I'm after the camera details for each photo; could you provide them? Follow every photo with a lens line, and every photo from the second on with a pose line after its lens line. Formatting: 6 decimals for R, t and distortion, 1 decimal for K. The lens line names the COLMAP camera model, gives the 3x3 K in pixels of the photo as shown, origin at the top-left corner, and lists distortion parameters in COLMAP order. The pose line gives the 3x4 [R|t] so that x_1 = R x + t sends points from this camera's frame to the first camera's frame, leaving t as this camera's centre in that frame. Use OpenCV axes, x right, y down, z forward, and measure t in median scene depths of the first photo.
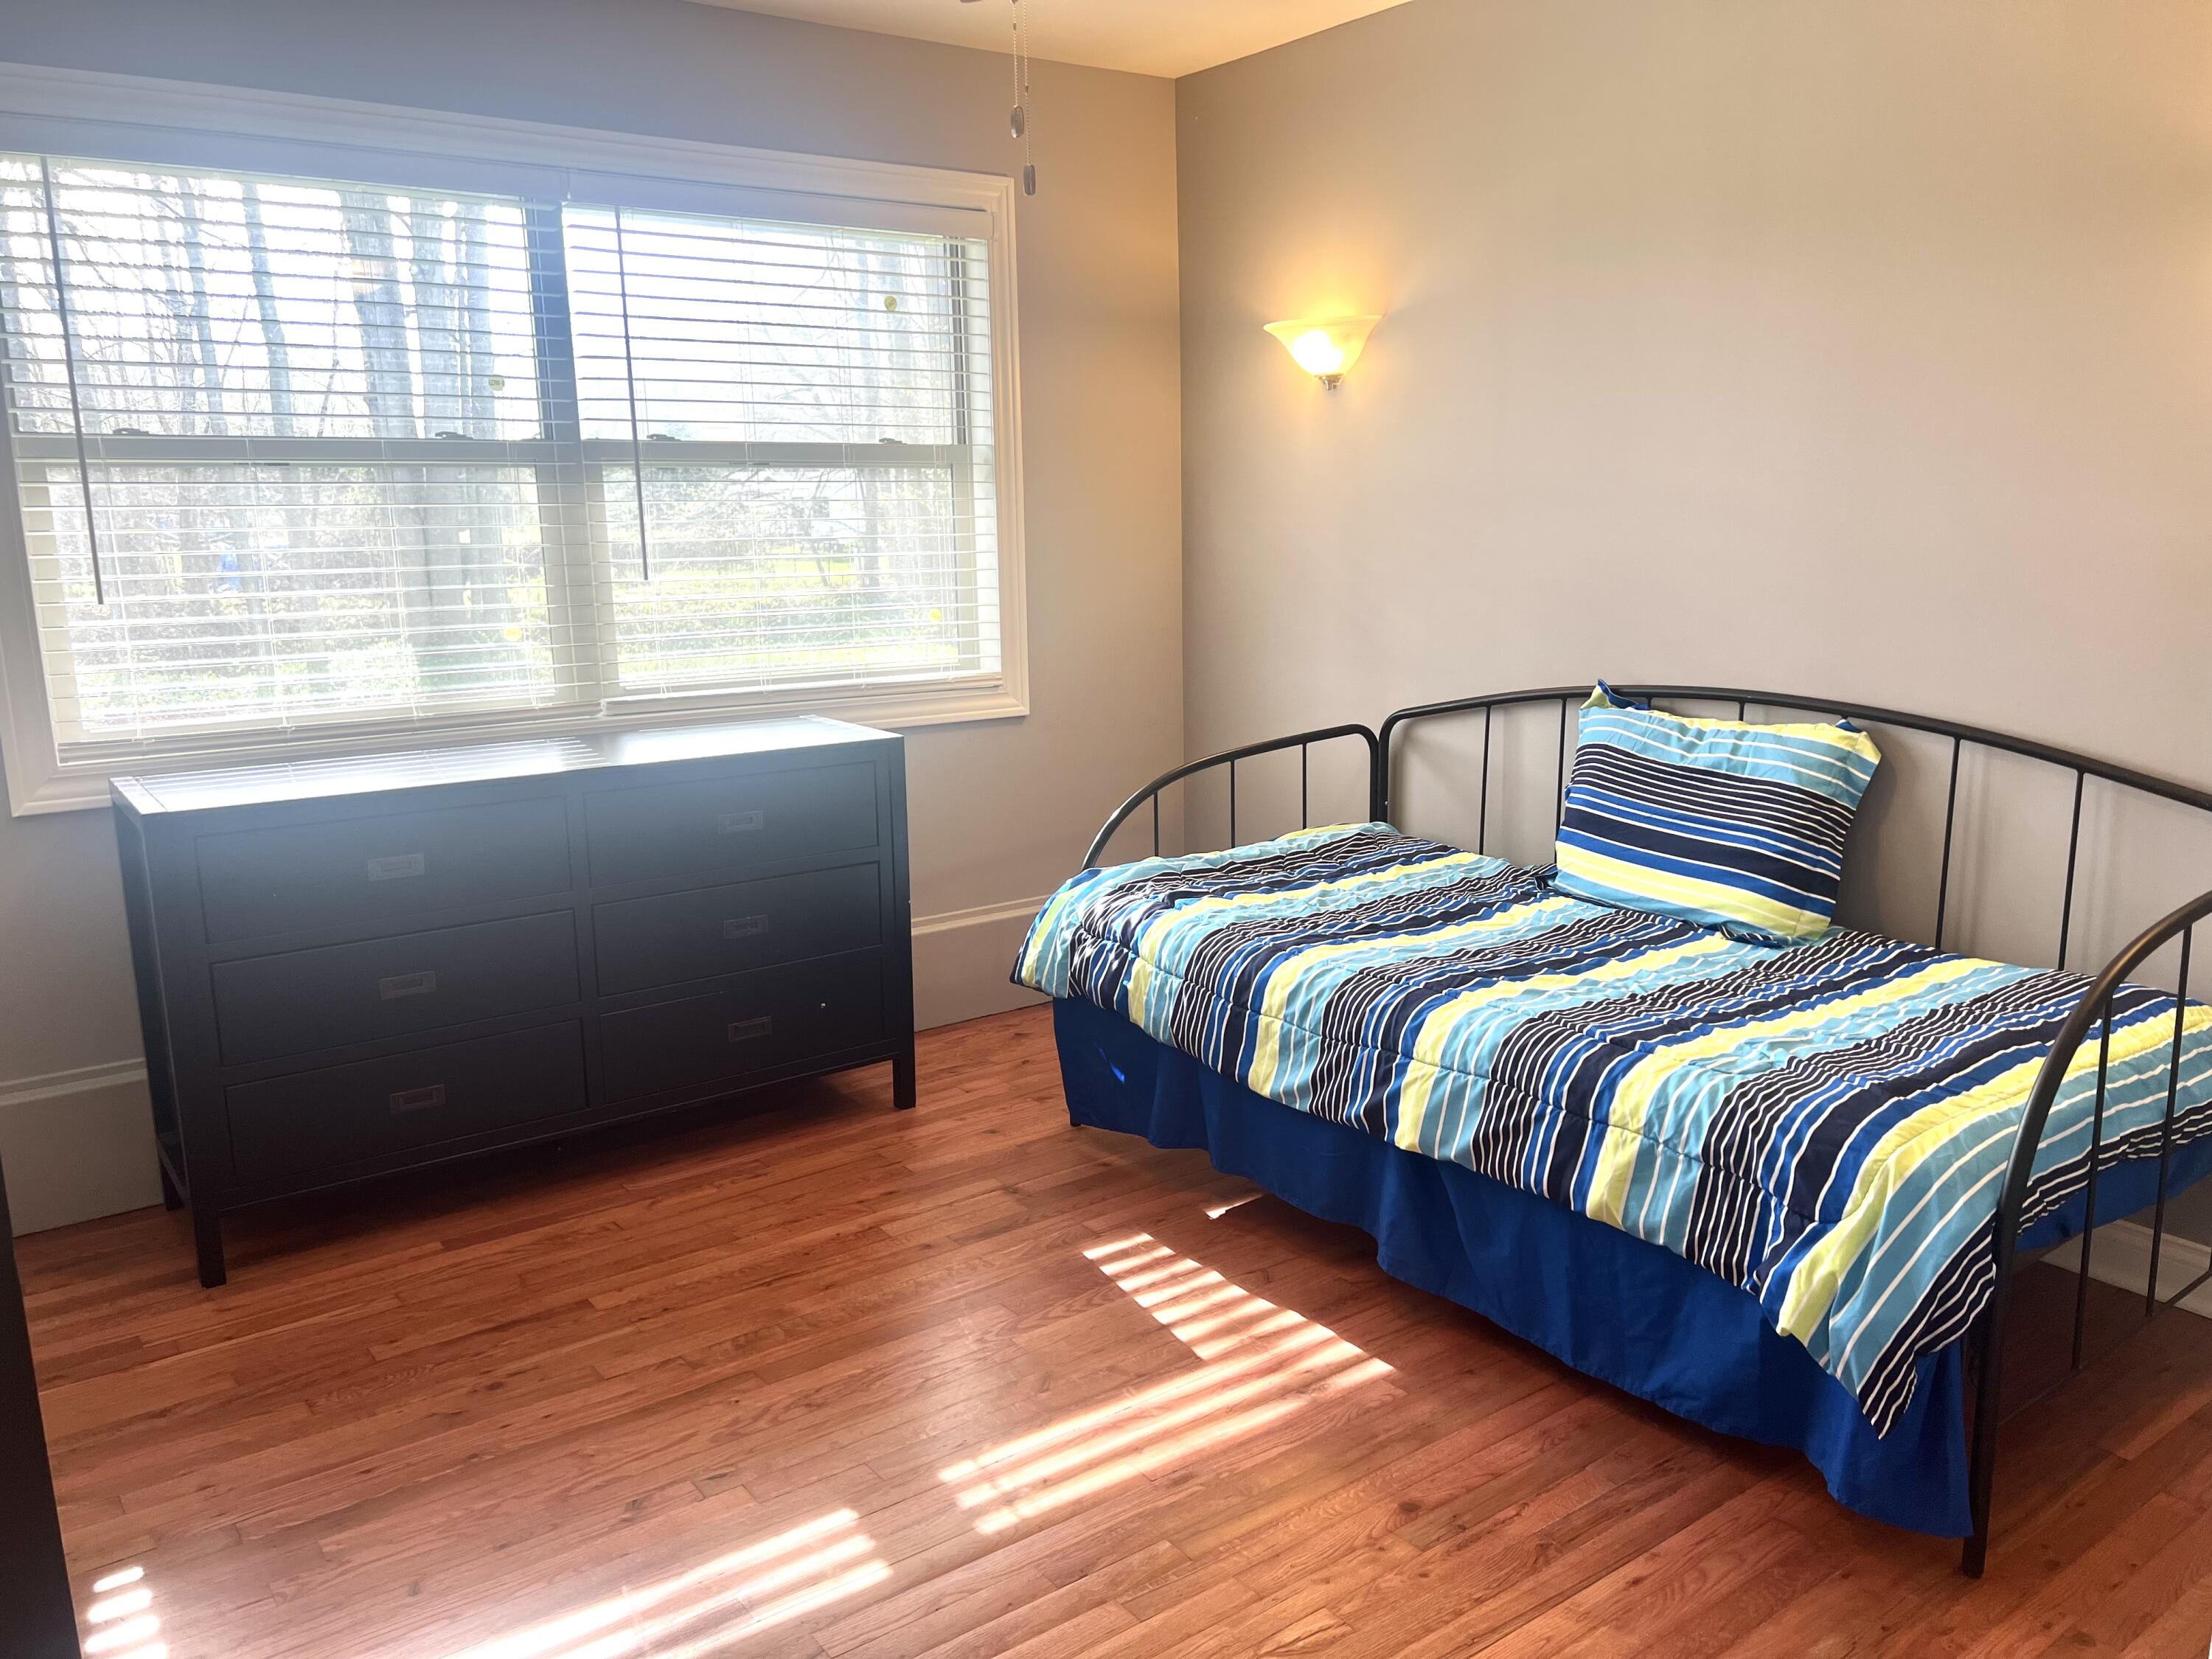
lens RADIAL K [[1657.1, 0, 1101.1], [0, 1657.1, 830.0], [0, 0, 1]] dist [0.044860, -0.049872]
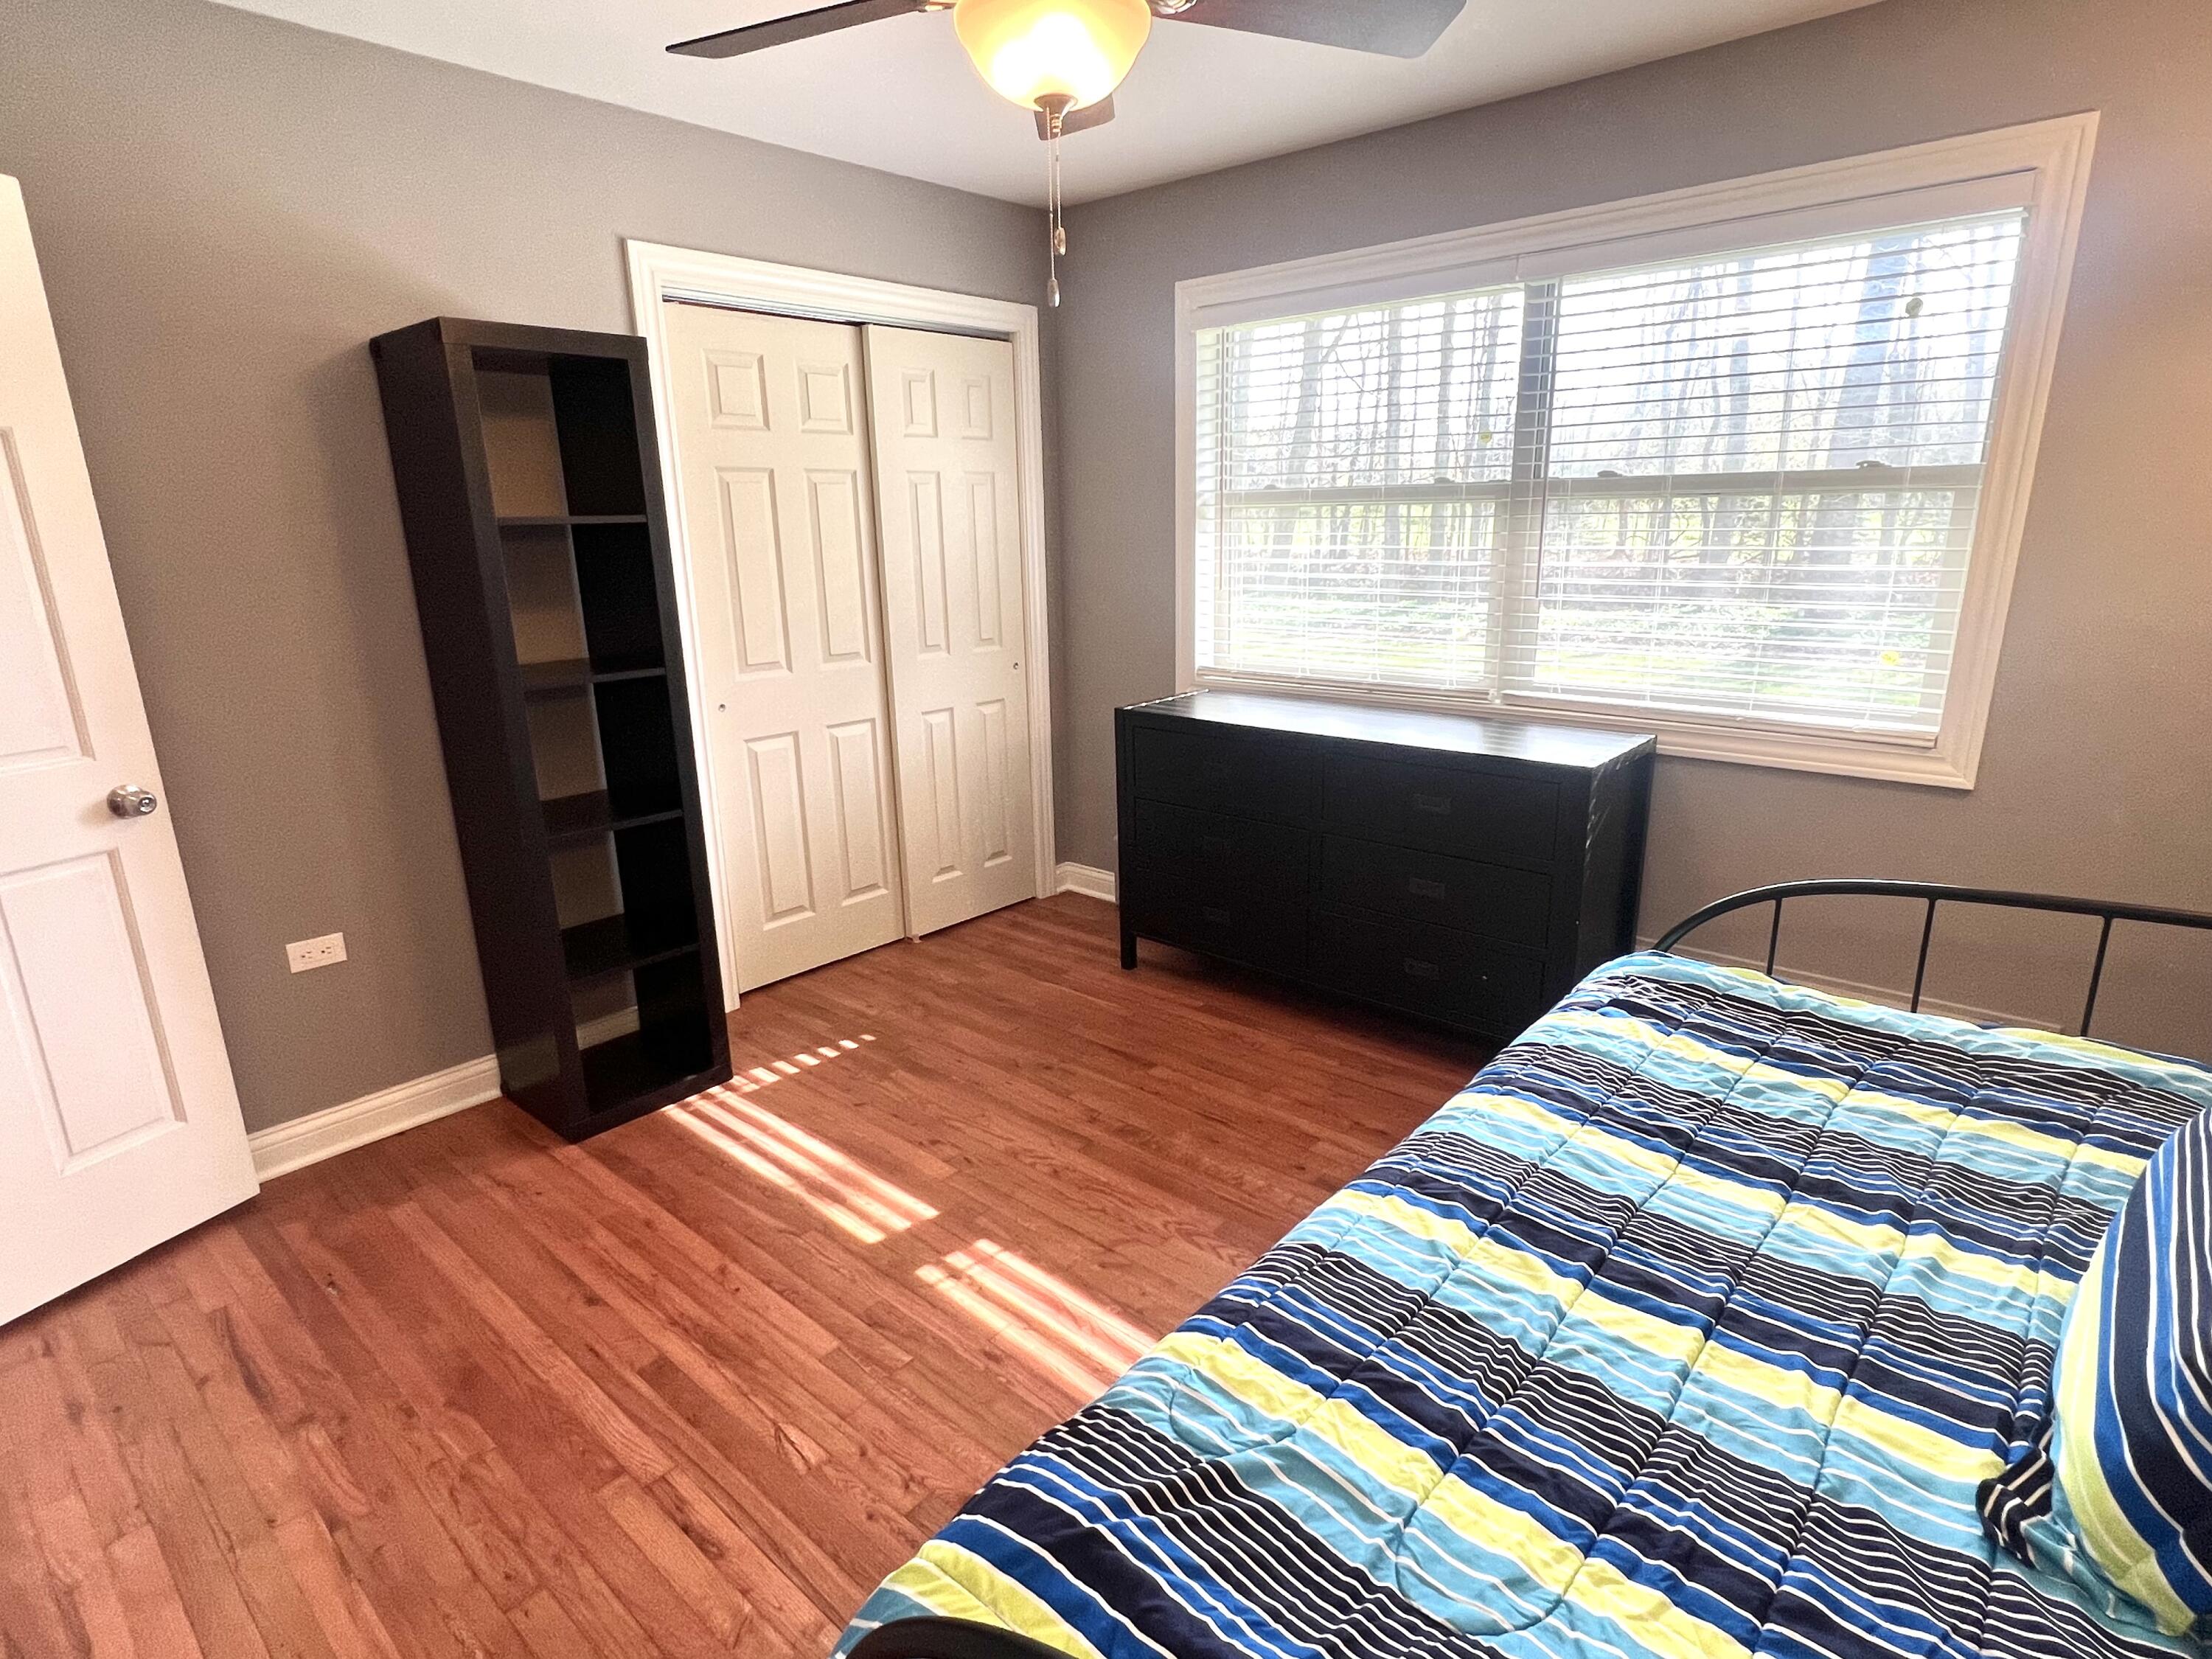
lens RADIAL K [[1150.8, 0, 1100.8], [0, 1150.8, 830.7], [0, 0, 1]] dist [-0.002862, -0.000748]
pose [[0.213346, 0.268691, -0.939302, 0.591135], [-0.171581, 0.956799, 0.234724, -0.158971], [0.961792, 0.111089, 0.250231, 0.623179]]
